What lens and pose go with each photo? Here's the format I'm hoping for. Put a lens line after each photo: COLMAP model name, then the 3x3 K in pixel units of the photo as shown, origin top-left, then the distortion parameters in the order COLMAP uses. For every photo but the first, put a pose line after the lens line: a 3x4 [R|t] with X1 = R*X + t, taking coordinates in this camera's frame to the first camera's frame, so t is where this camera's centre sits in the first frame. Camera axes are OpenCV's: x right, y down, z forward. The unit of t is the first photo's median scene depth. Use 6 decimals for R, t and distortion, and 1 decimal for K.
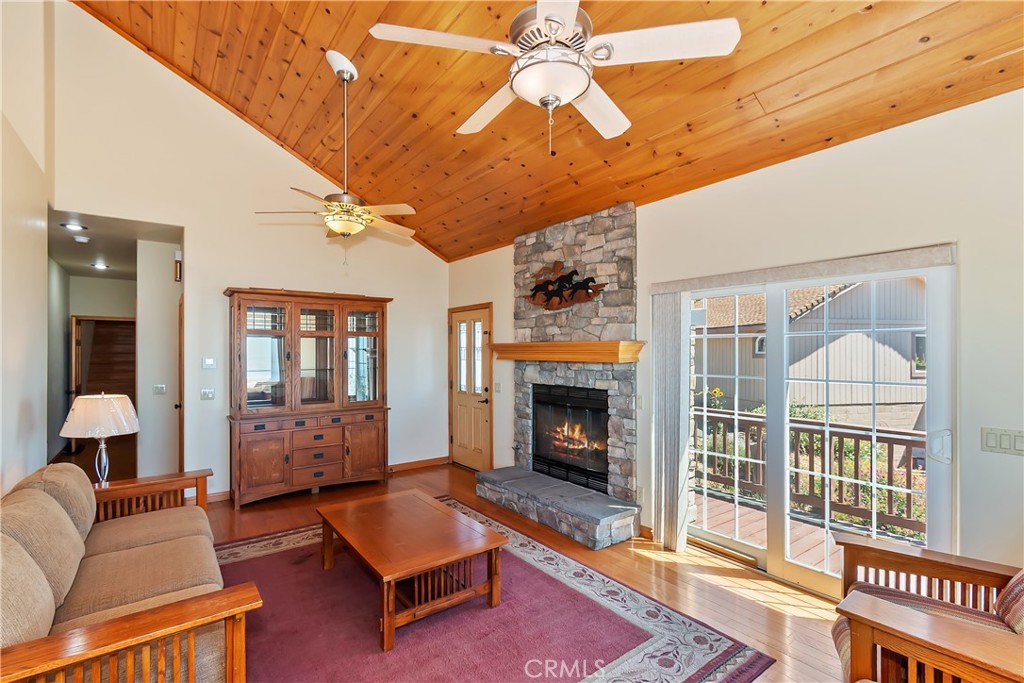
lens RADIAL K [[456.9, 0, 512.0], [0, 456.9, 348.2], [0, 0, 1]] dist [0.000801, 0.000239]
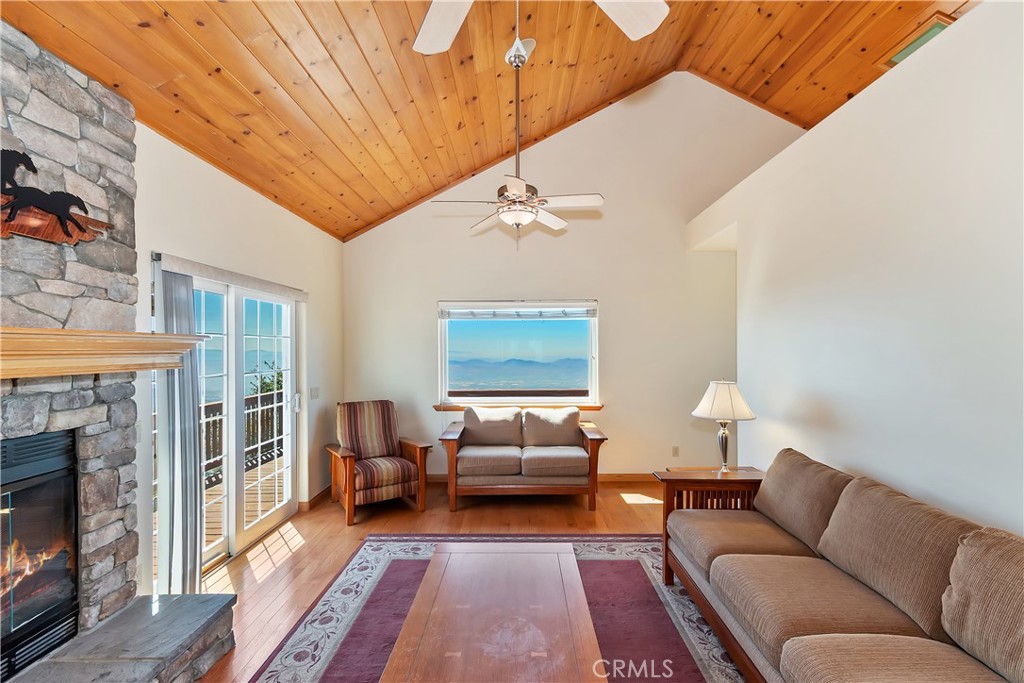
lens RADIAL K [[456.9, 0, 512.0], [0, 456.9, 348.2], [0, 0, 1]] dist [0.000801, 0.000239]
pose [[-0.785433, 0.004214, 0.618933, -0.469776], [0.001875, 0.999988, -0.004429, 0.005994], [-0.618944, -0.002319, -0.785432, 1.071239]]
